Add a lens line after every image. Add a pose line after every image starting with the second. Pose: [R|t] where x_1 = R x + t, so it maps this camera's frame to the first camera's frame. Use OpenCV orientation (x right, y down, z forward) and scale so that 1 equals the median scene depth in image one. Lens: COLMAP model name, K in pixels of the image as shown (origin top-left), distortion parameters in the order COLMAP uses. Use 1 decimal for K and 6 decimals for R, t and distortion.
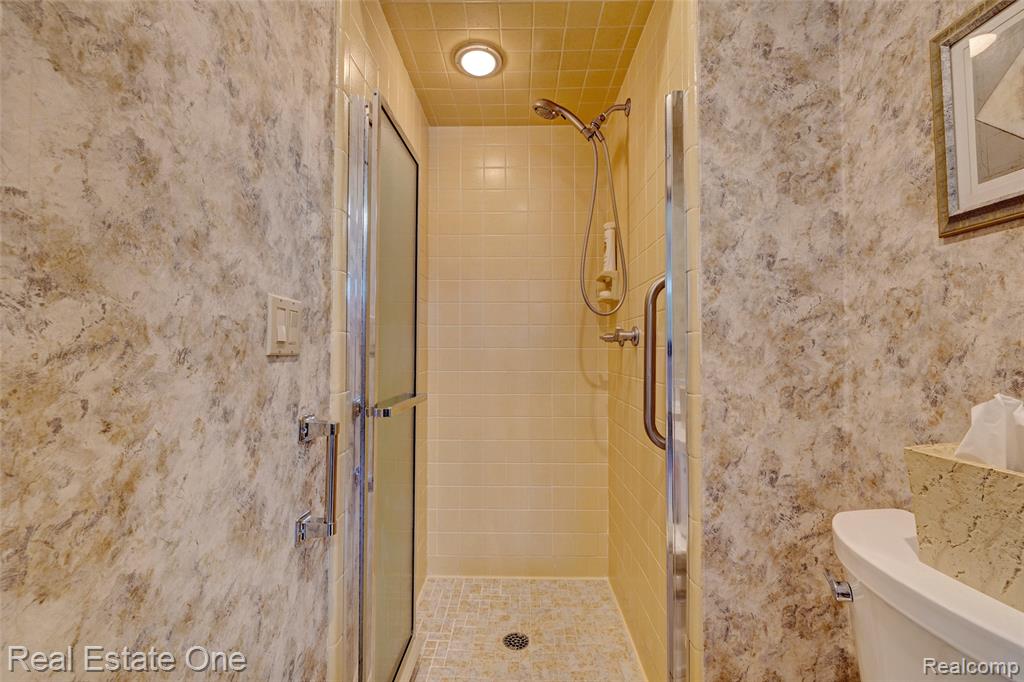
lens RADIAL K [[439.0, 0, 510.8], [0, 439.0, 341.5], [0, 0, 1]] dist [-0.002498, -0.000033]
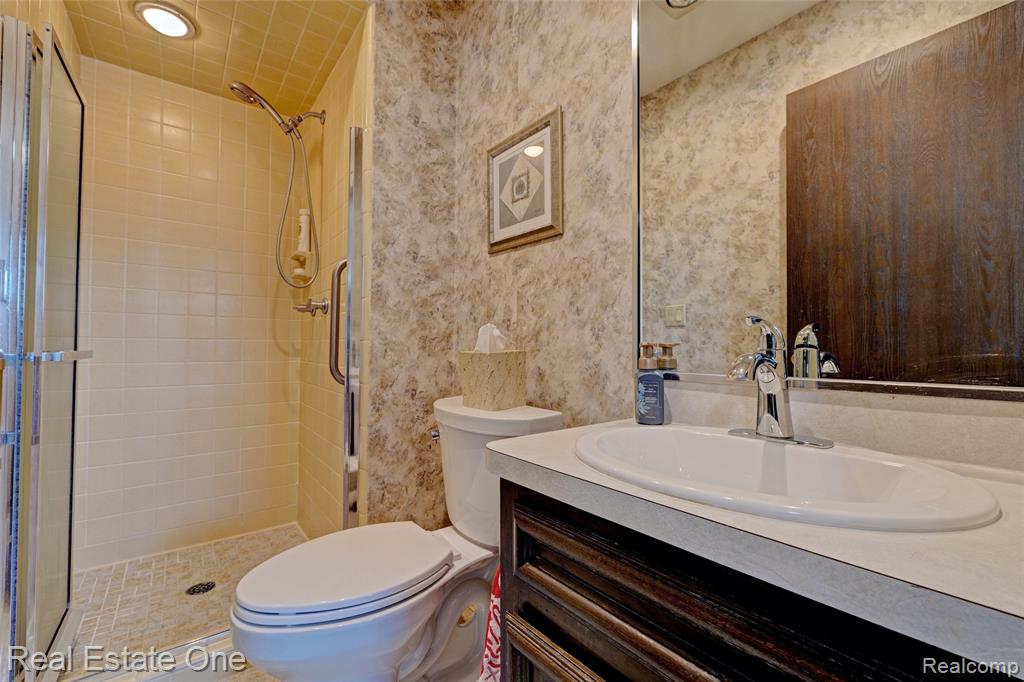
lens RADIAL K [[439.0, 0, 517.4], [0, 439.0, 343.0], [0, 0, 1]] dist [-0.002498, -0.000033]
pose [[0.778638, 0.014776, 0.627299, -0.103230], [-0.022692, 0.999732, 0.004619, 0.111036], [-0.627063, -0.017832, 0.778765, -0.458734]]
